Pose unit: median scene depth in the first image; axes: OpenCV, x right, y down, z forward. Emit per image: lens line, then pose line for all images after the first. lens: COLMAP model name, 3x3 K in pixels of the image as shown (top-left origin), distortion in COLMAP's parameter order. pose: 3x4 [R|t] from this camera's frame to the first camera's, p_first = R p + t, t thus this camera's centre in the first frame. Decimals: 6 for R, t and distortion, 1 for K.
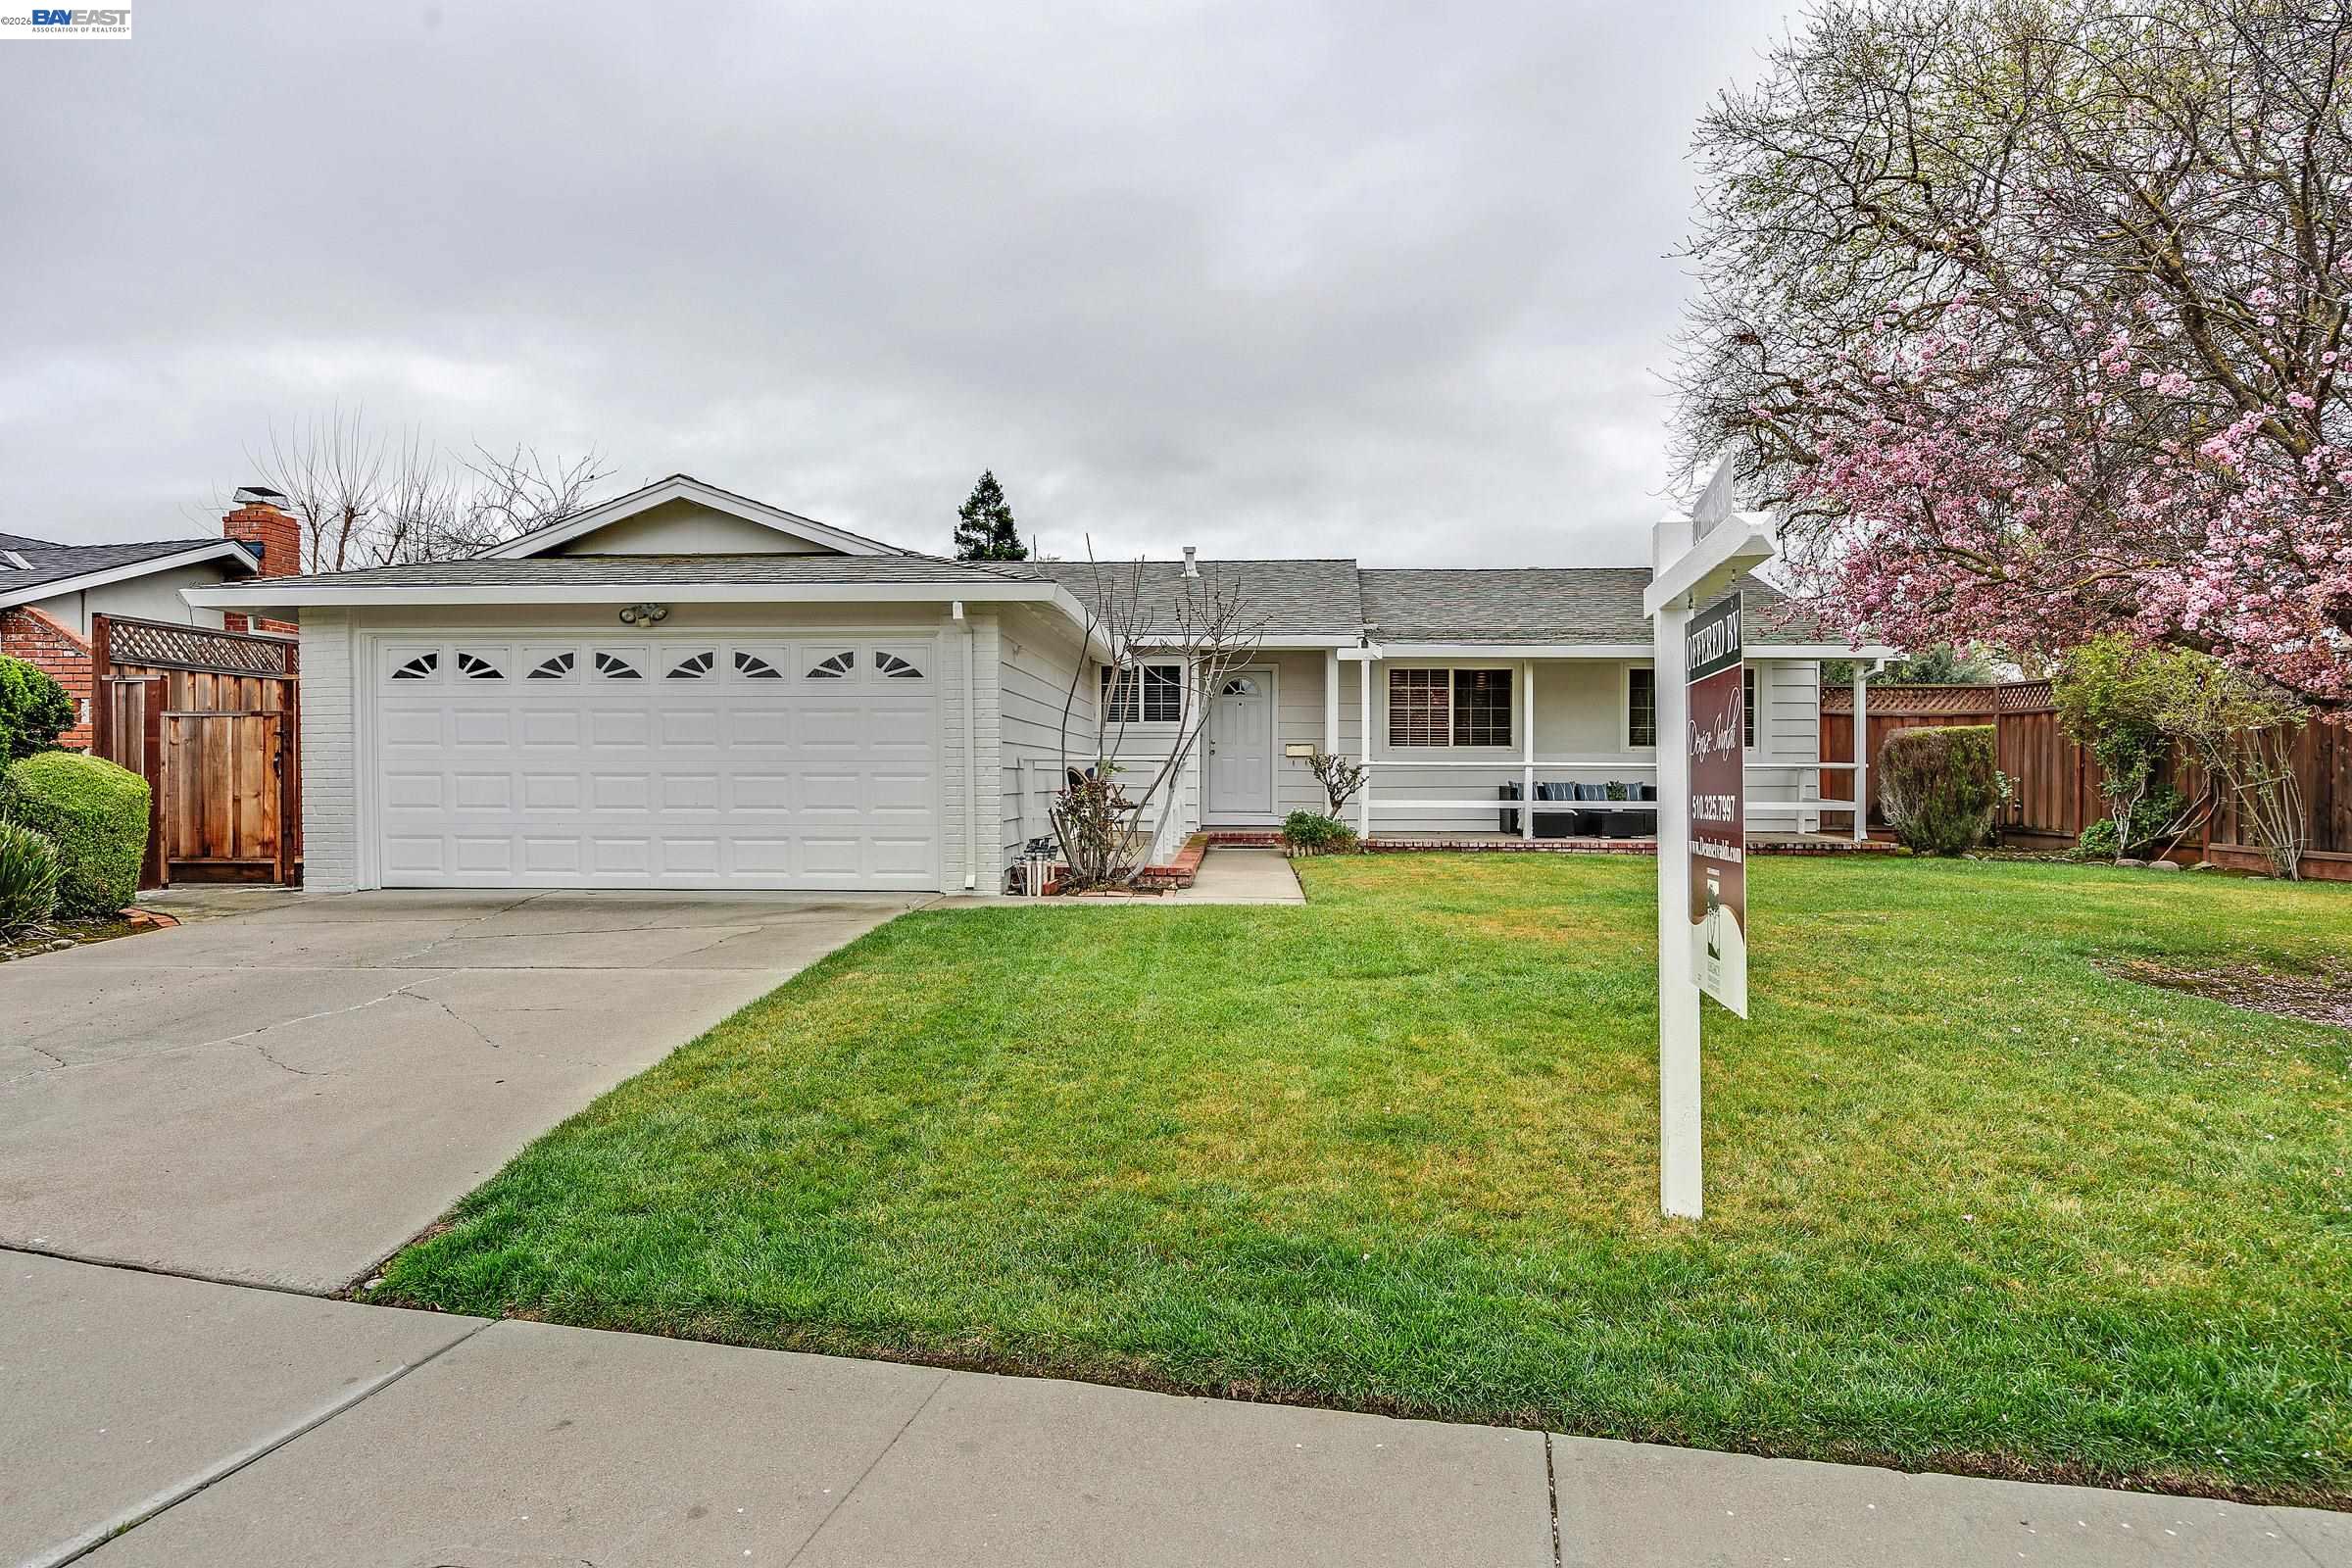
lens RADIAL K [[1396.0, 0, 1176.0], [0, 1396.0, 784.0], [0, 0, 1]] dist [-0.000495, -0.000041]
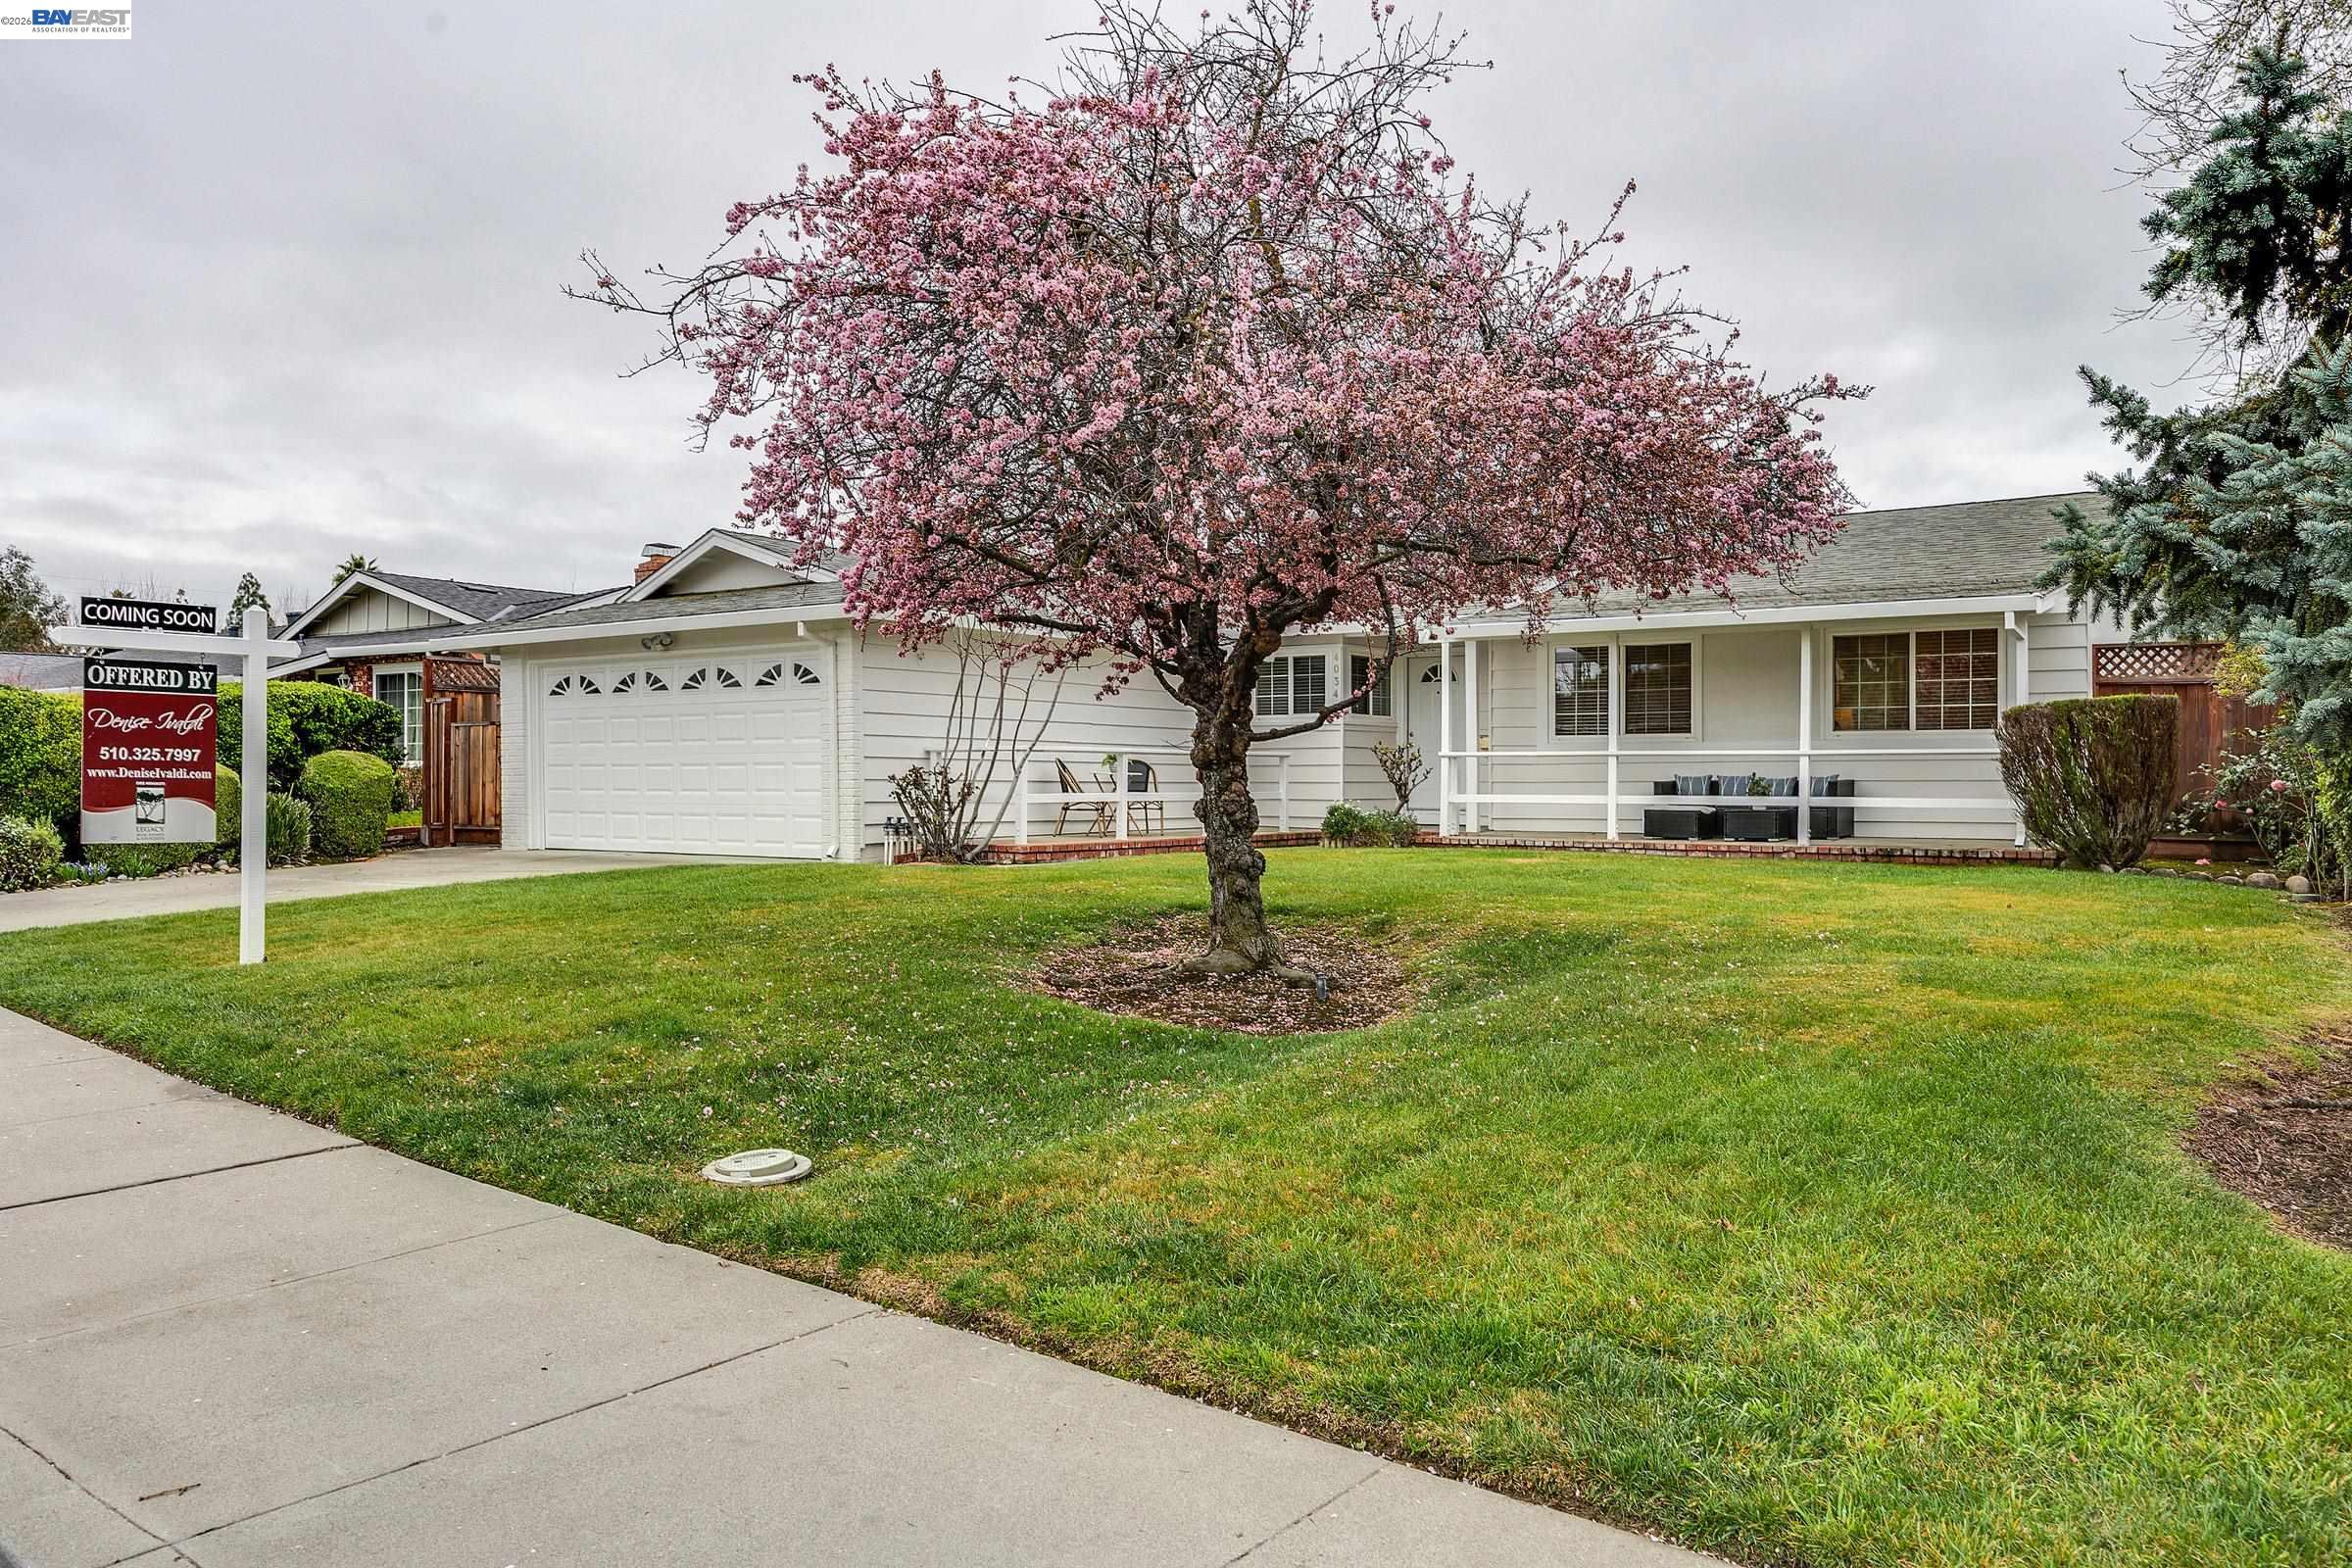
lens RADIAL K [[1744.4, 0, 1176.0], [0, 1744.4, 784.0], [0, 0, 1]] dist [-0.001971, -0.000630]
pose [[0.839881, 0.000439, -0.542771, 0.859095], [-0.004883, 0.999965, -0.006747, 0.019381], [0.542749, 0.008317, 0.839854, -0.101493]]
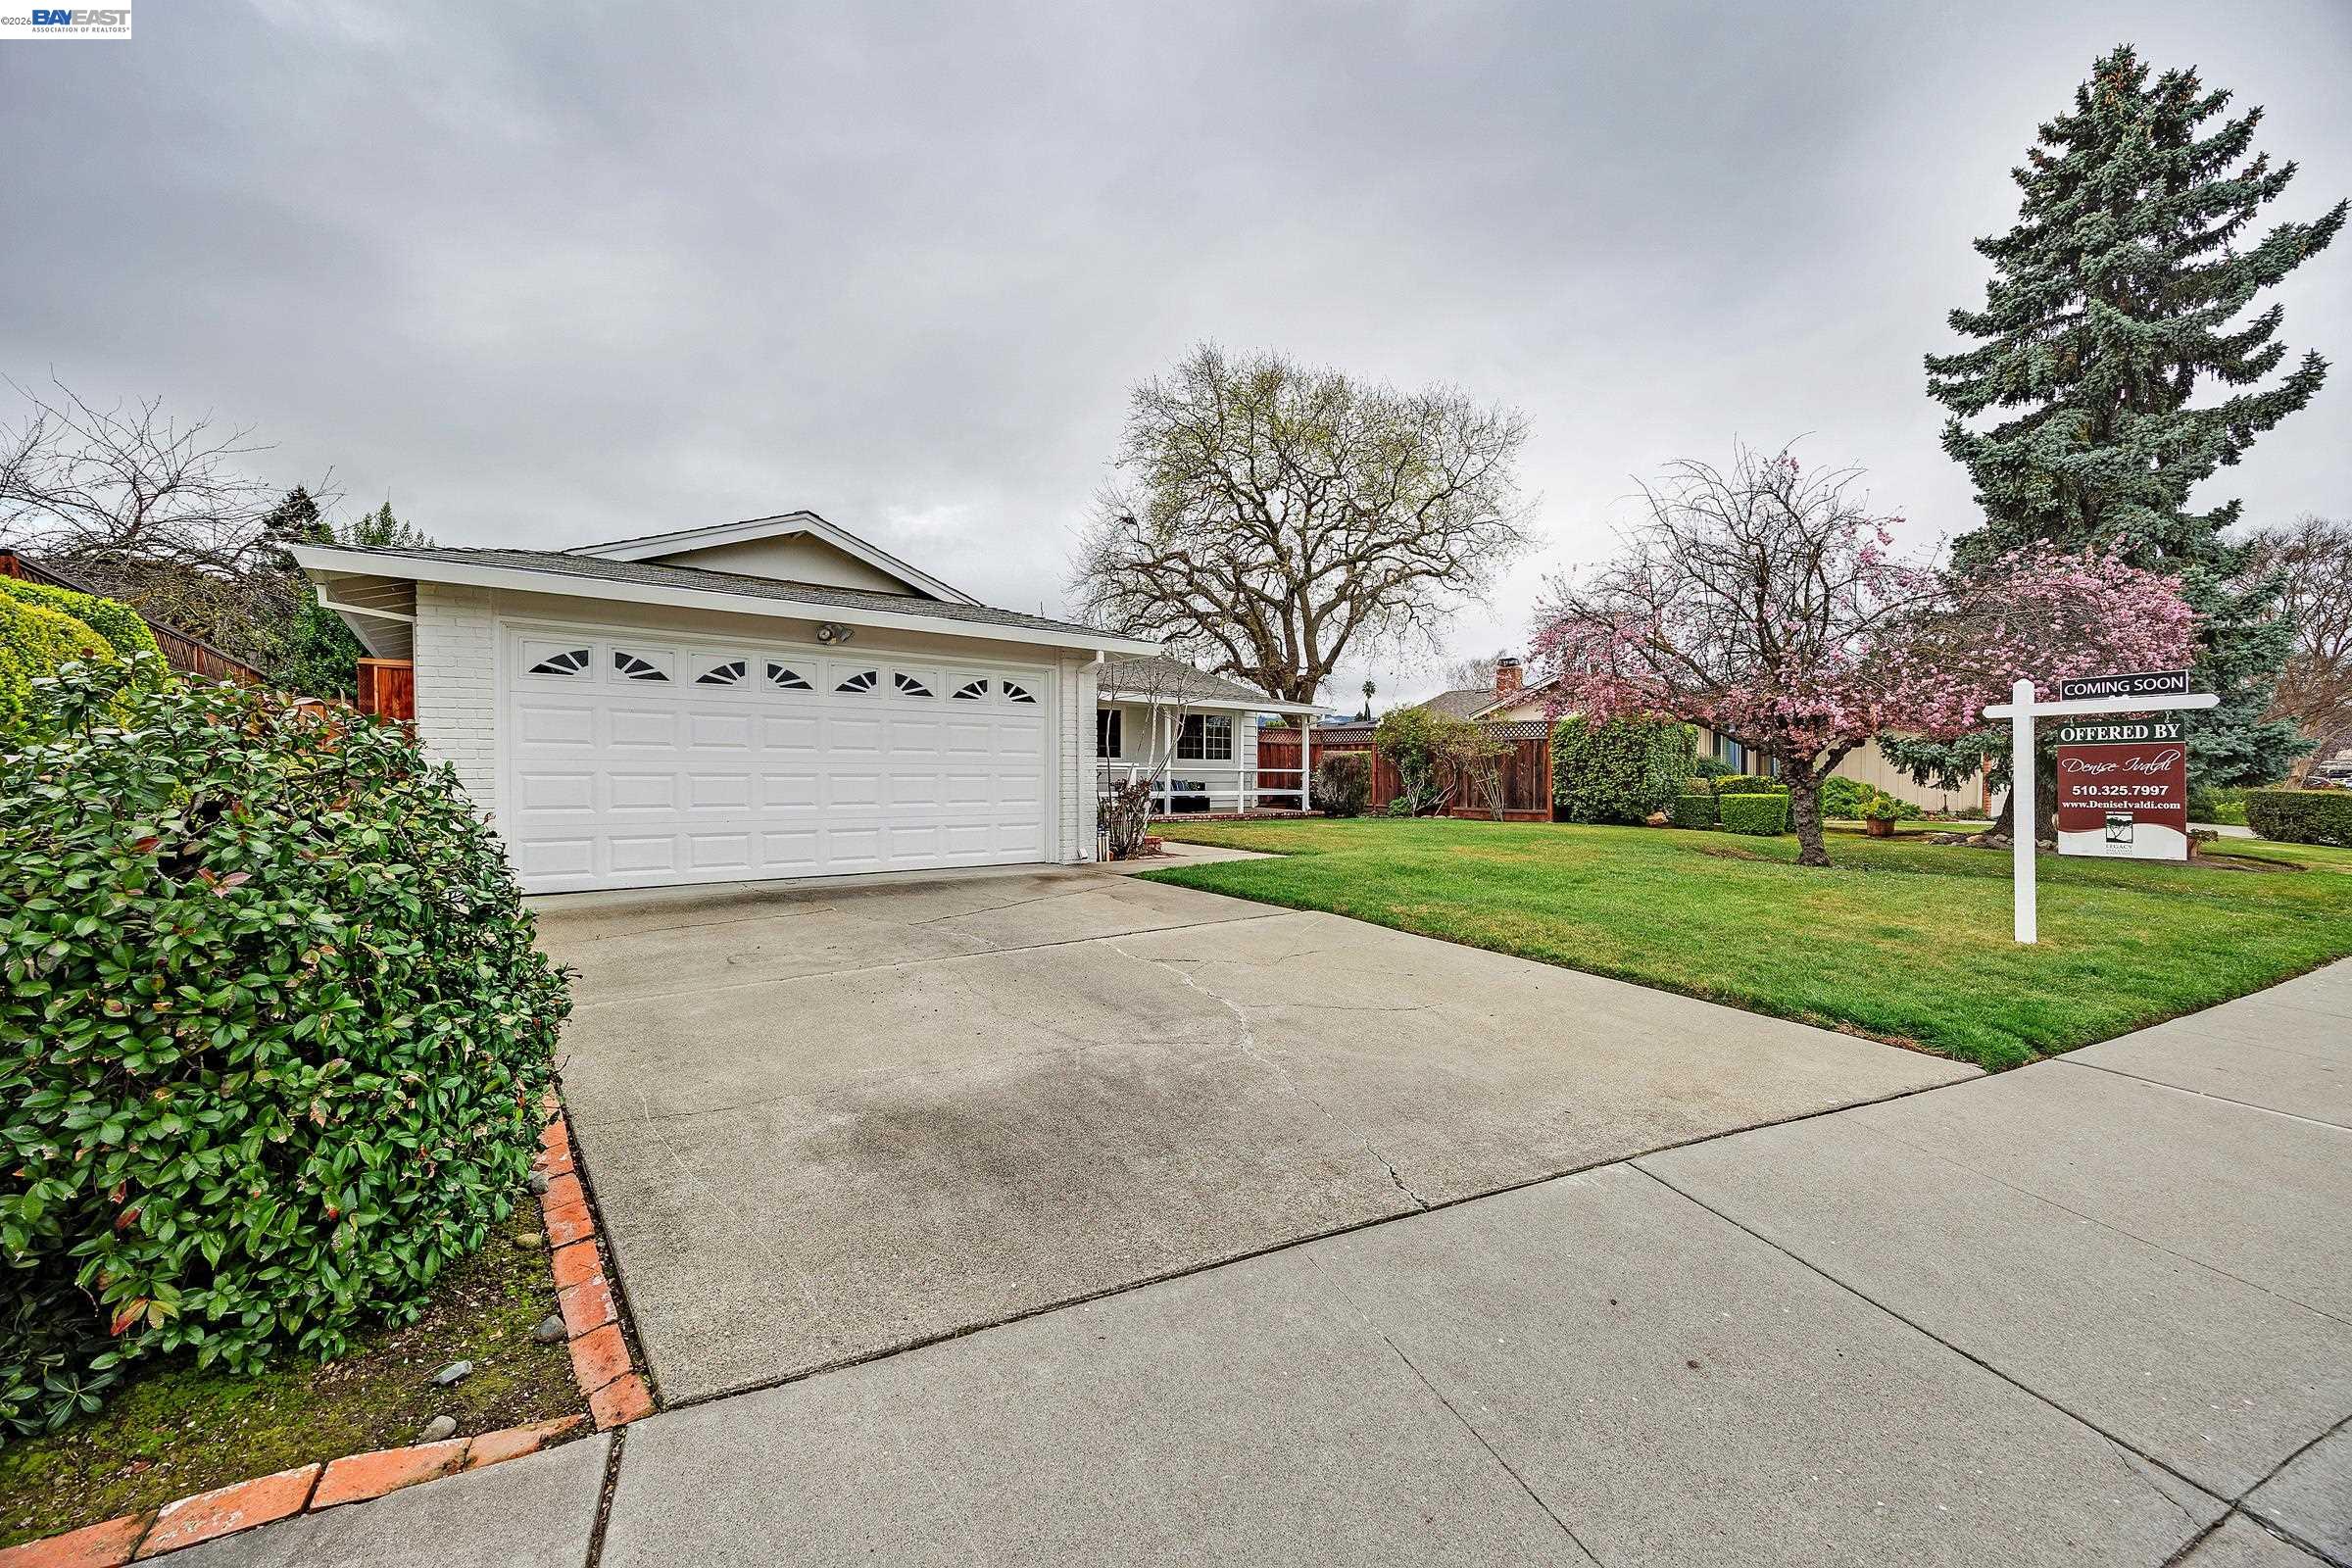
lens RADIAL K [[912.3, 0, 1176.0], [0, 912.3, 784.0], [0, 0, 1]] dist [0.018432, -0.004700]
pose [[0.761260, -0.004855, 0.648428, -0.612715], [0.002132, 0.999985, 0.004984, -0.002799], [-0.648443, -0.002412, 0.761260, 0.239808]]
